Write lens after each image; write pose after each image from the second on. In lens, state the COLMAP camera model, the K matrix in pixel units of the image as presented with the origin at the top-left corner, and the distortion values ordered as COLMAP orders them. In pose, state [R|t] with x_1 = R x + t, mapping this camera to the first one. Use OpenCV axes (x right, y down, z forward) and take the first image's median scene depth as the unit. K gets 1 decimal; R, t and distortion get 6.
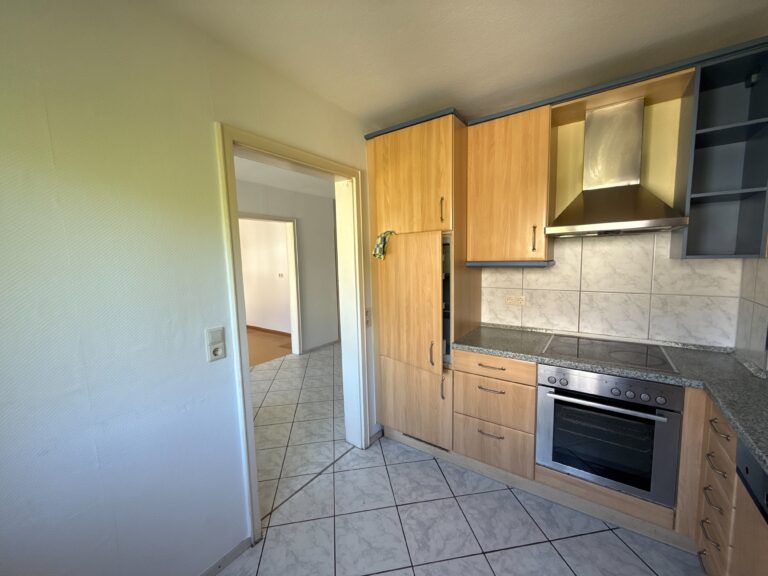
lens RADIAL K [[305.7, 0, 384.0], [0, 305.7, 288.0], [0, 0, 1]] dist [0.000466, 0.000154]
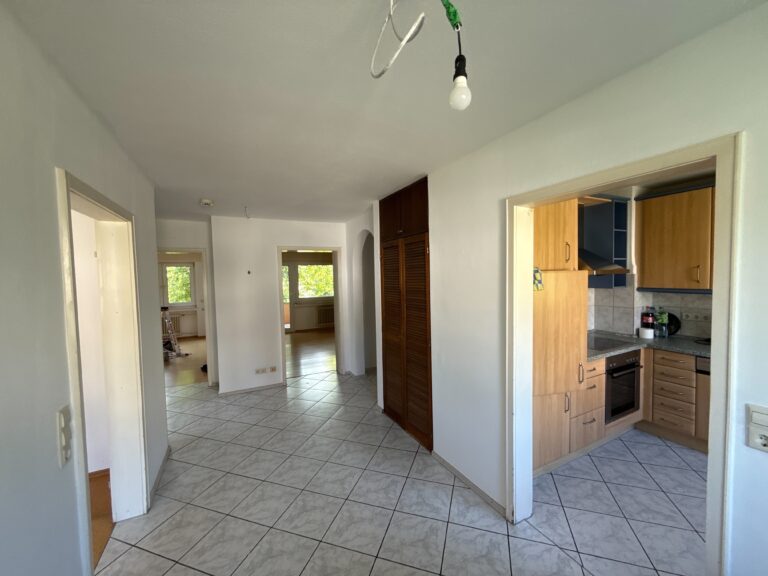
lens RADIAL K [[305.7, 0, 384.0], [0, 305.7, 288.0], [0, 0, 1]] dist [0.000466, 0.000154]
pose [[0.465903, -0.027063, 0.884422, -1.186067], [0.098913, 0.994860, -0.021664, -0.157003], [-0.879290, 0.097574, 0.466186, 1.054724]]
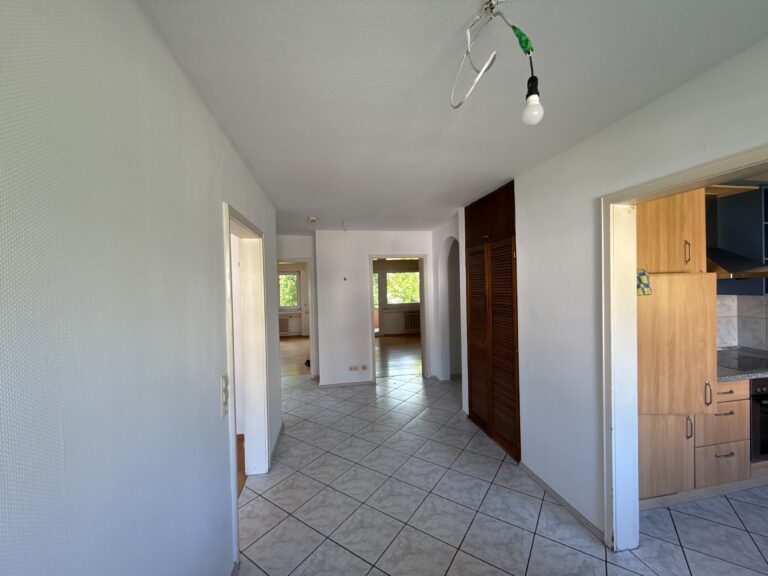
lens RADIAL K [[305.7, 0, 384.0], [0, 305.7, 288.0], [0, 0, 1]] dist [0.000466, 0.000154]
pose [[0.693441, -0.004050, 0.720502, -1.250851], [0.080001, 0.994234, -0.071408, -0.138434], [-0.716058, 0.107158, 0.689767, 1.002336]]
